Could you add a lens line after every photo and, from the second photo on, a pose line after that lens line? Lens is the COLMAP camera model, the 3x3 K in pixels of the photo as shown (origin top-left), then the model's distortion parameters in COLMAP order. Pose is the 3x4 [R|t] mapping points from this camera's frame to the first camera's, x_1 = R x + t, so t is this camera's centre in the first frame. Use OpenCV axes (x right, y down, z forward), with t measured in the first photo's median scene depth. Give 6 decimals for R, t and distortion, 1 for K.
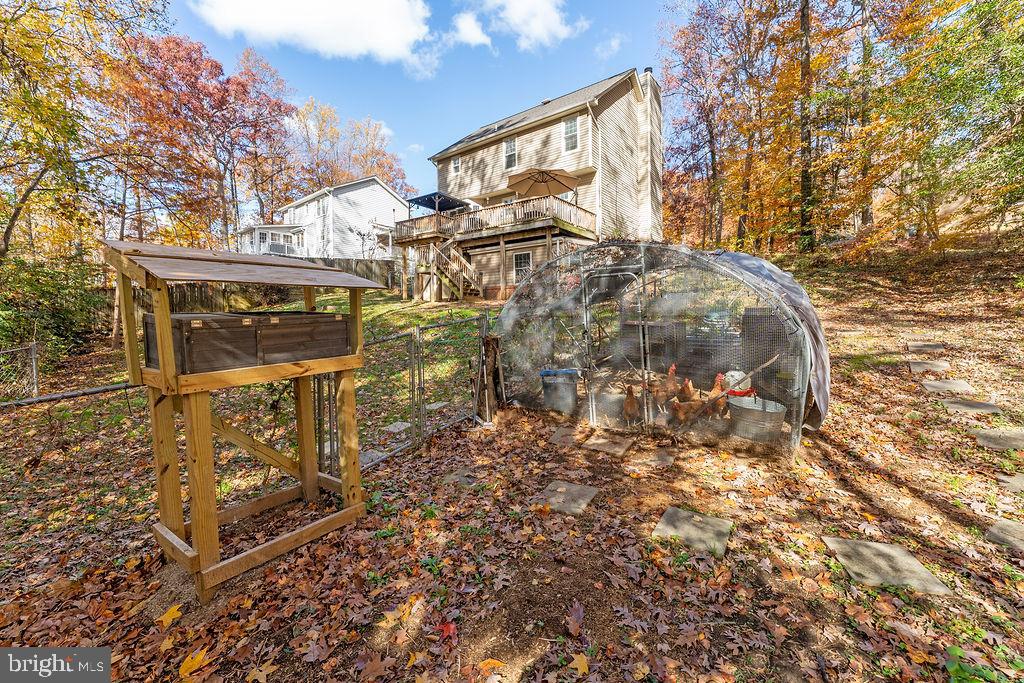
lens RADIAL K [[396.2, 0, 503.9], [0, 396.2, 334.4], [0, 0, 1]] dist [0.002333, -0.000163]
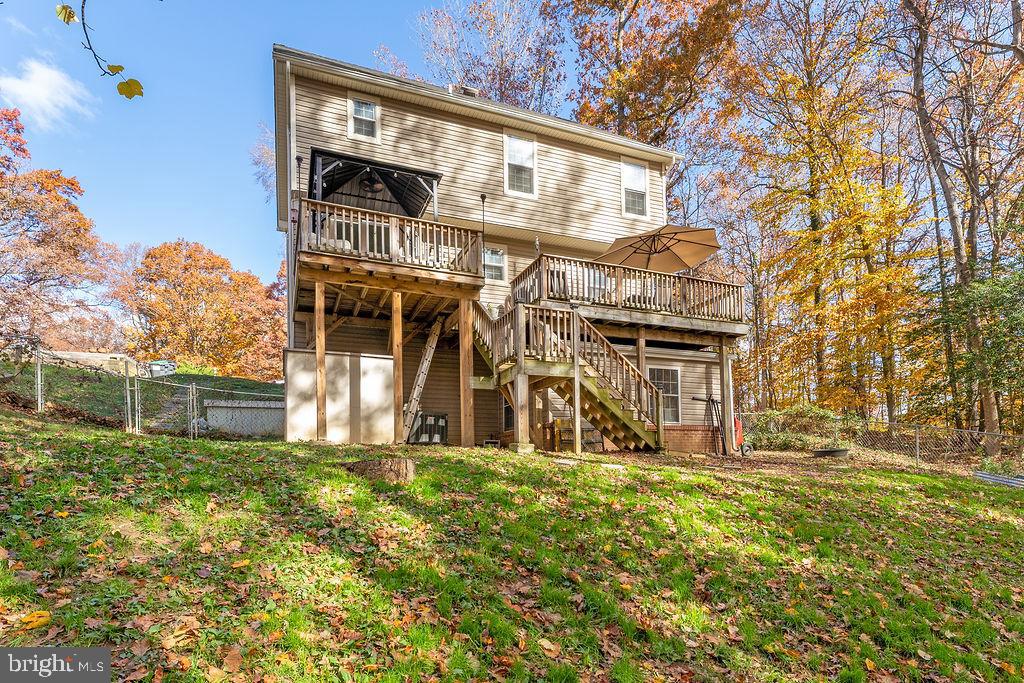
lens RADIAL K [[545.1, 0, 539.8], [0, 545.1, 461.3], [0, 0, 1]] dist [-0.002697, 0.001433]
pose [[0.491692, -0.000443, 0.870769, -0.544921], [0.044055, 0.998732, -0.024369, -0.048808], [-0.869654, 0.050344, 0.491088, 0.604846]]
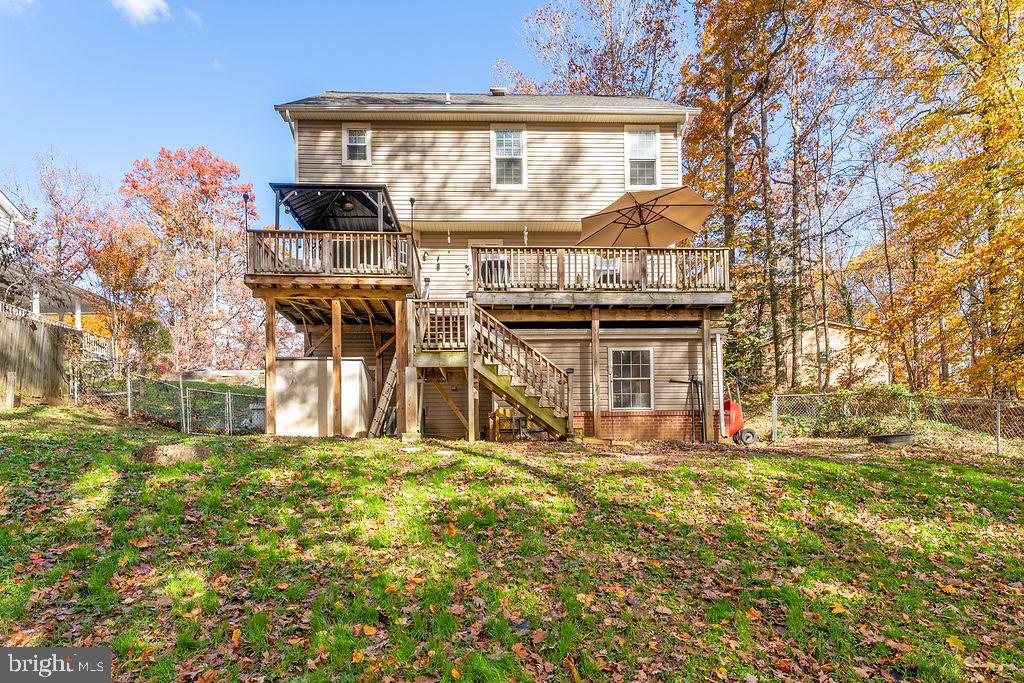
lens RADIAL K [[545.1, 0, 522.3], [0, 545.1, 466.1], [0, 0, 1]] dist [-0.002697, 0.001433]
pose [[0.766876, -0.014209, 0.641638, -0.401194], [0.037404, 0.999045, -0.022581, -0.032881], [-0.640704, 0.041317, 0.766675, 0.427537]]
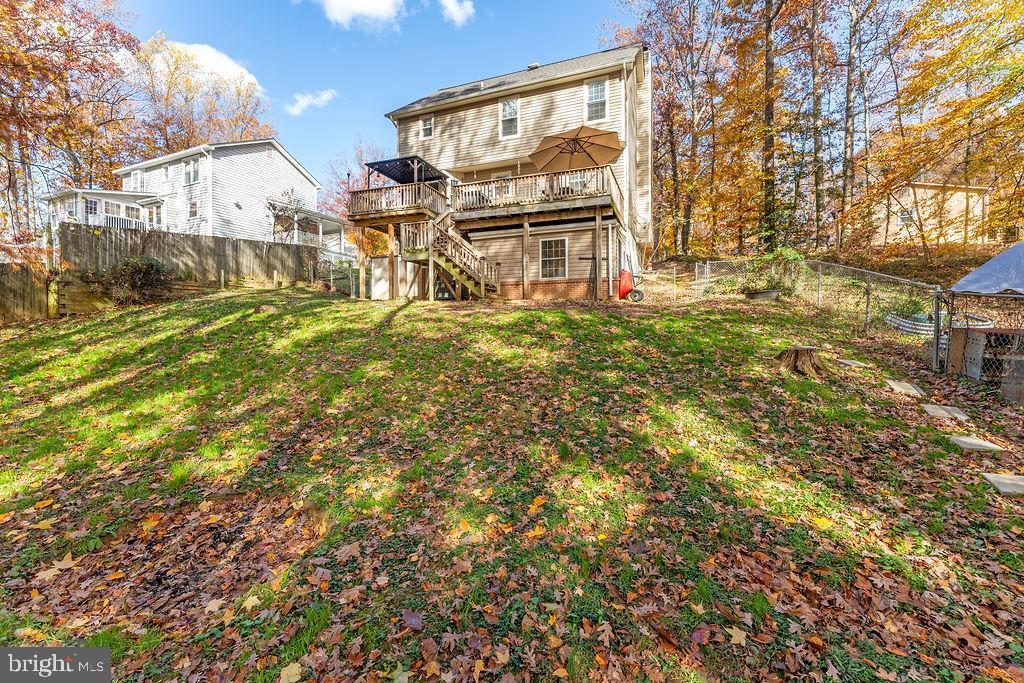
lens RADIAL K [[413.2, 0, 522.8], [0, 413.2, 324.3], [0, 0, 1]] dist [-0.002977, -0.000039]
pose [[0.955216, -0.014656, 0.295545, -0.195443], [0.022451, 0.999483, -0.023000, -0.015379], [-0.295055, 0.028605, 0.955052, 0.188198]]
